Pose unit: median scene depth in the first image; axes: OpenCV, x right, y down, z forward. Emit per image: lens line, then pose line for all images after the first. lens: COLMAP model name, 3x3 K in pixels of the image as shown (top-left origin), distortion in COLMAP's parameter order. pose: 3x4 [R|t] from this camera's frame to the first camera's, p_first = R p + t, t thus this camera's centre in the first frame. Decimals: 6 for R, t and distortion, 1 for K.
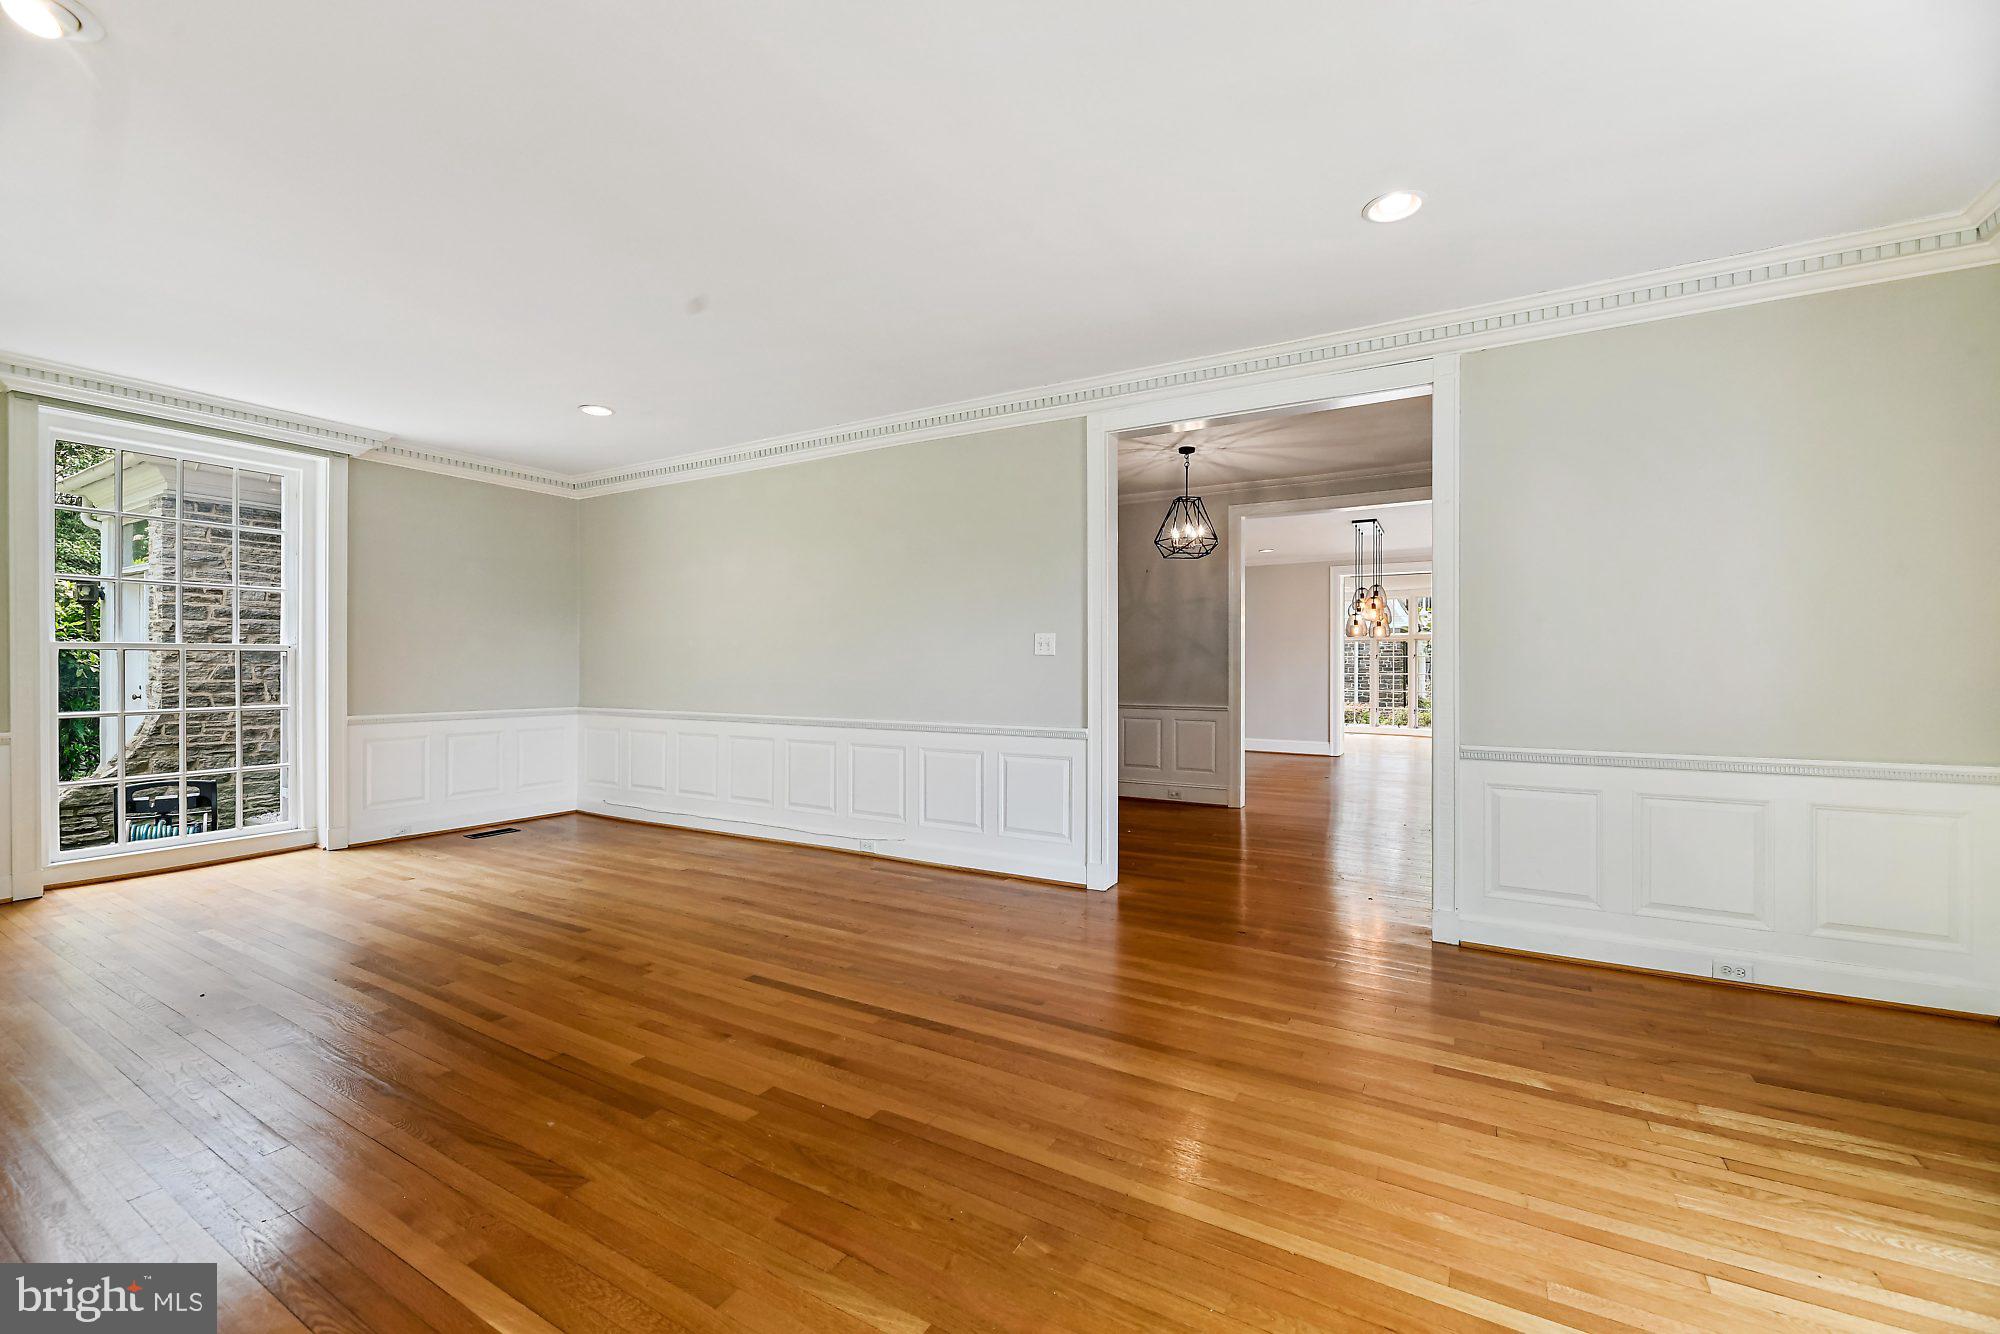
lens RADIAL K [[816.1, 0, 995.2], [0, 816.1, 662.2], [0, 0, 1]] dist [0.002013, -0.002211]
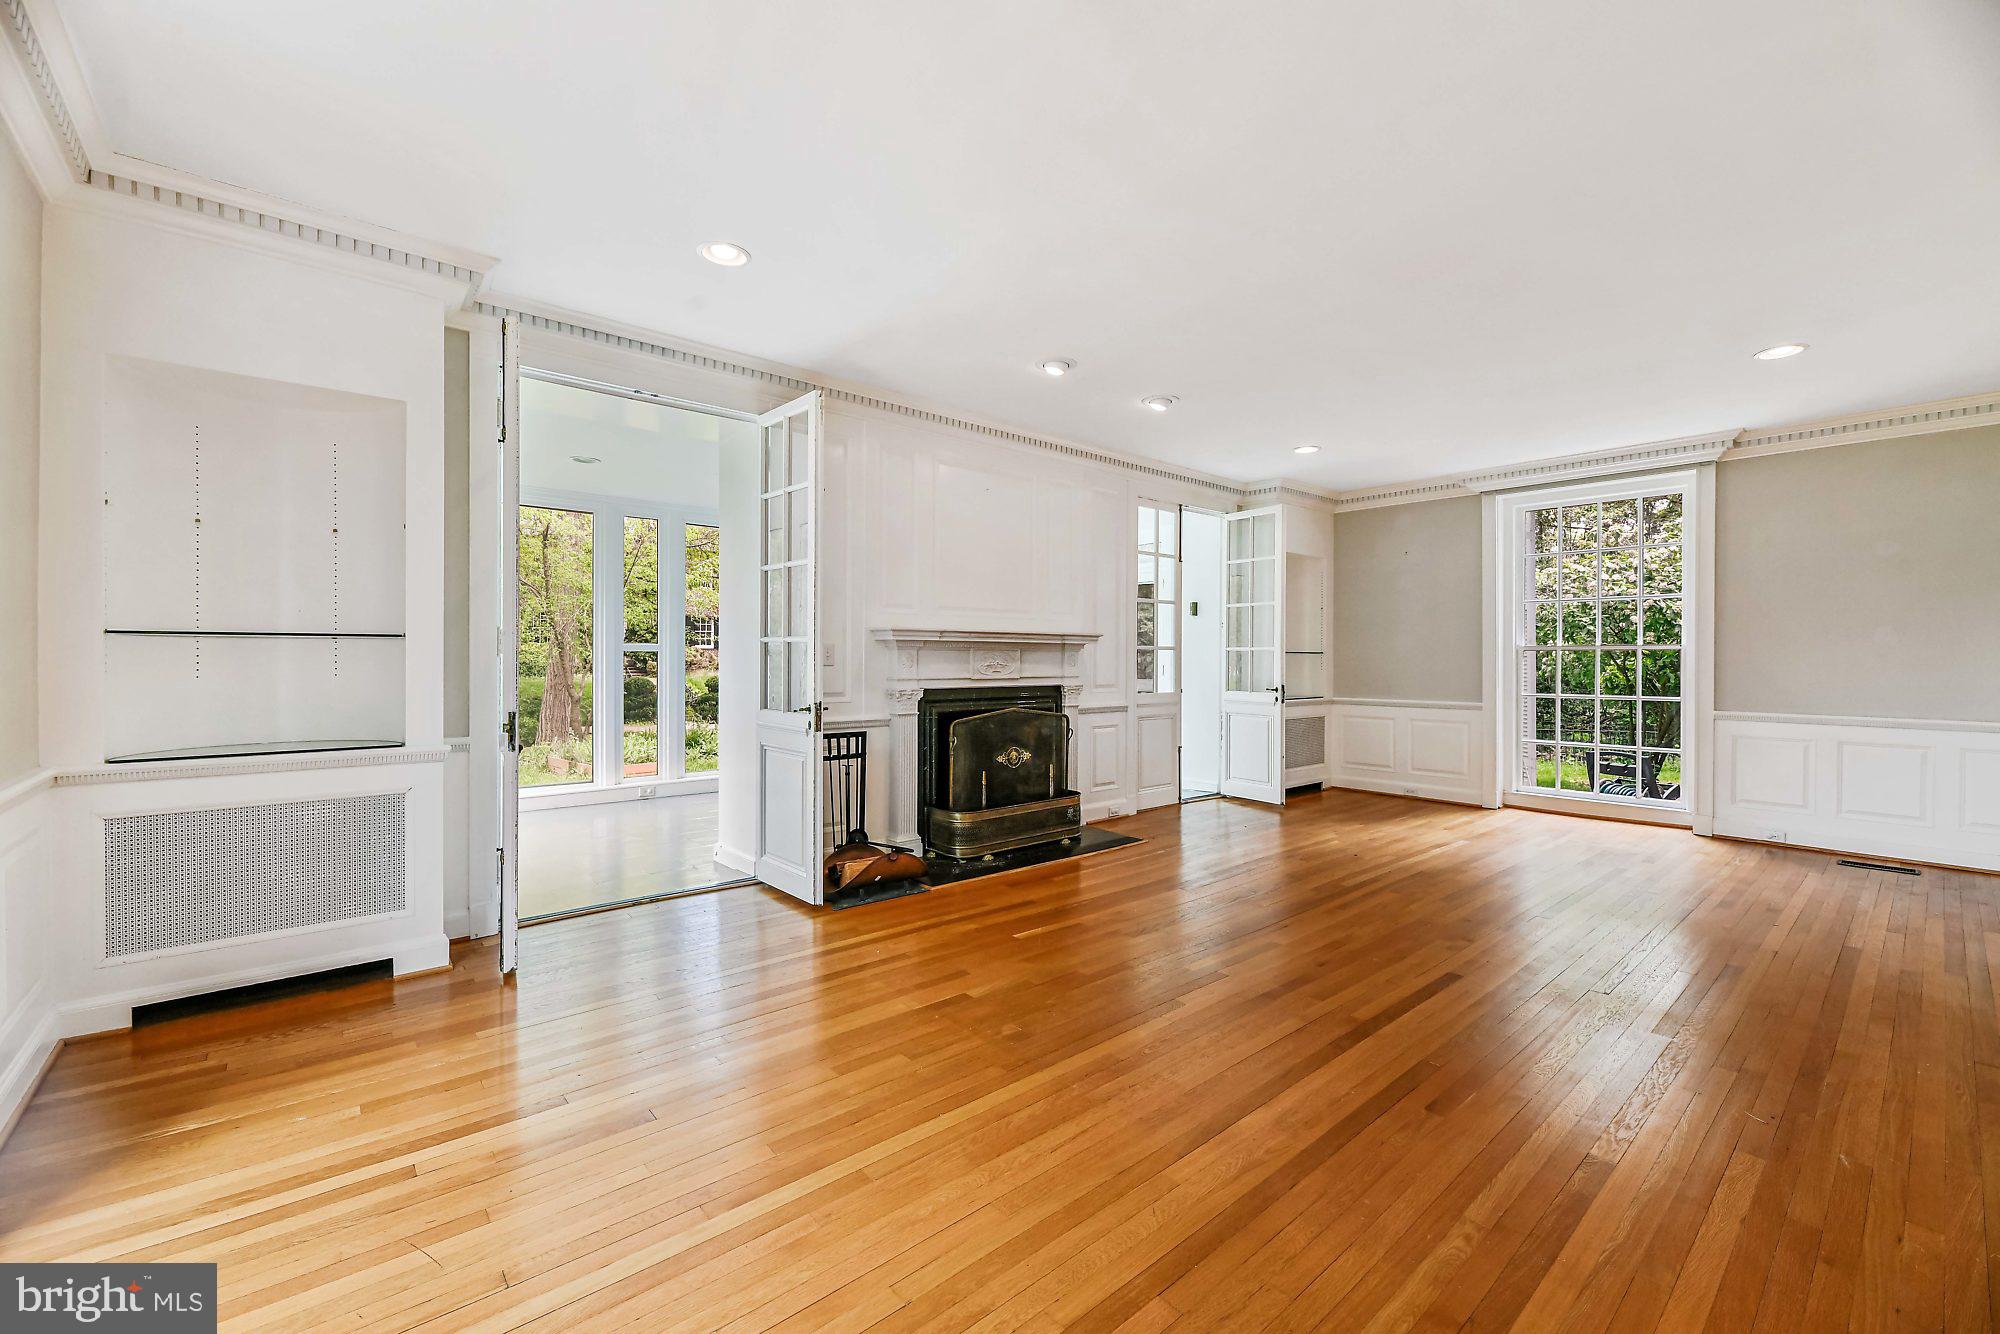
lens RADIAL K [[816.1, 0, 999.7], [0, 816.1, 664.3], [0, 0, 1]] dist [0.002013, -0.002211]
pose [[-0.328312, 0.002880, -0.944565, 0.579453], [-0.000797, 0.999994, 0.003326, 0.004413], [0.944569, 0.001845, -0.328308, 0.566058]]
